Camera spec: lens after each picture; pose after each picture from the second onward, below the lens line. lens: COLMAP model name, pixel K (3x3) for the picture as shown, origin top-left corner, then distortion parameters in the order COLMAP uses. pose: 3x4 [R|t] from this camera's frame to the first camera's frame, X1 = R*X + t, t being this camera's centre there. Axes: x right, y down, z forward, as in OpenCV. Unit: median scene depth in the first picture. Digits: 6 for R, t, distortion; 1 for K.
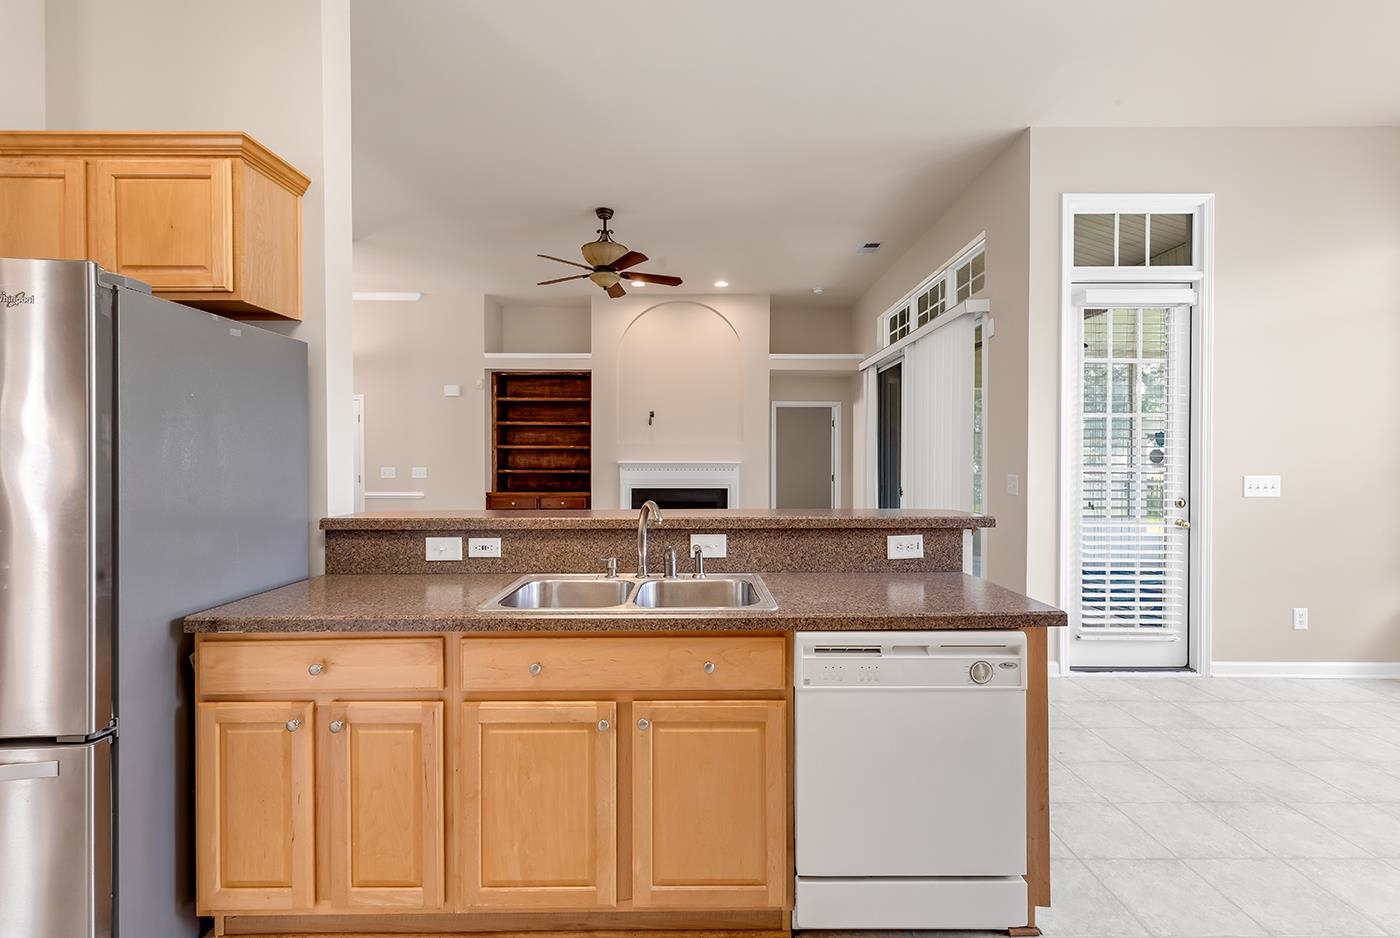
lens RADIAL K [[633.0, 0, 694.7], [0, 633.0, 463.6], [0, 0, 1]] dist [0.002190, 0.000060]
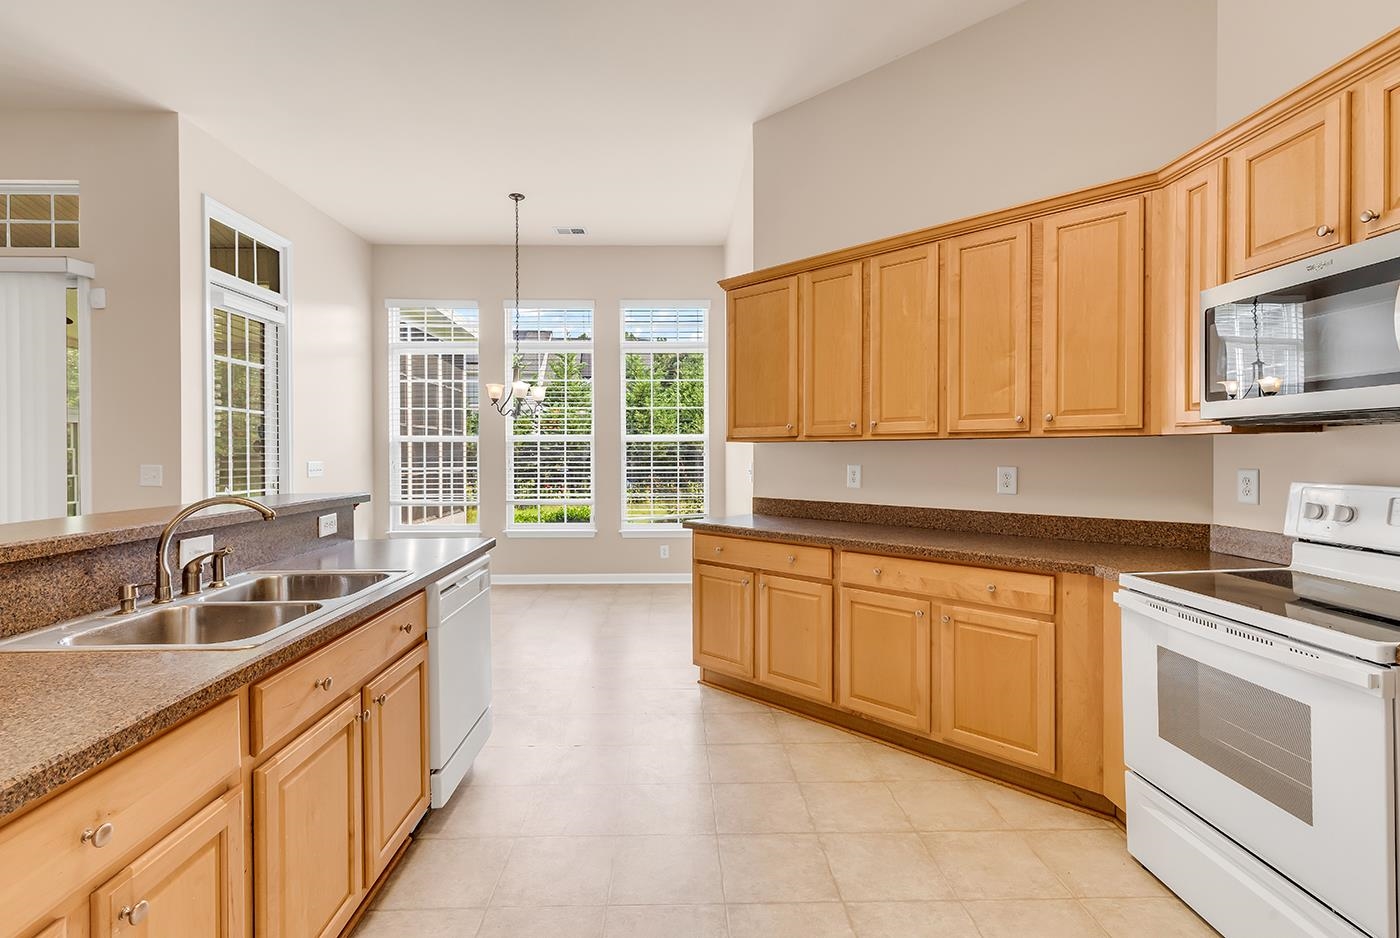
lens RADIAL K [[633.0, 0, 694.7], [0, 633.0, 463.6], [0, 0, 1]] dist [0.002190, 0.000060]
pose [[-0.019962, -0.018681, 0.999626, -0.472318], [0.004161, 0.999815, 0.018767, 0.001380], [-0.999792, 0.004534, -0.019881, 0.210754]]
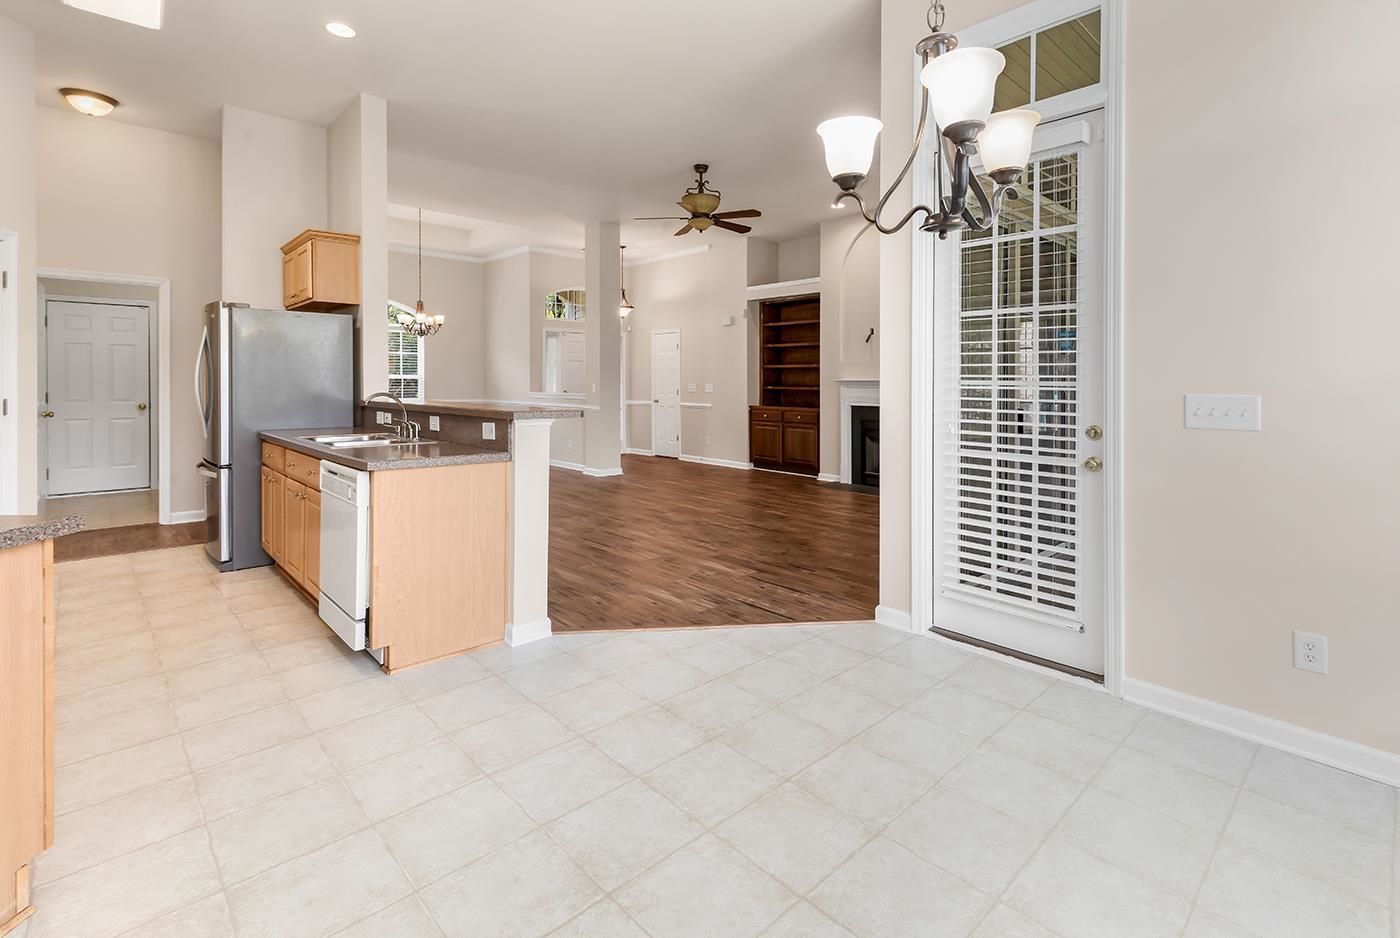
lens RADIAL K [[667.2, 0, 705.6], [0, 667.2, 381.6], [0, 0, 1]] dist [0.006186, 0.000299]
pose [[0.679061, 0.003466, -0.734074, 1.012235], [-0.009451, 0.999947, -0.004021, 0.013834], [0.734021, 0.009669, 0.679058, 0.204885]]
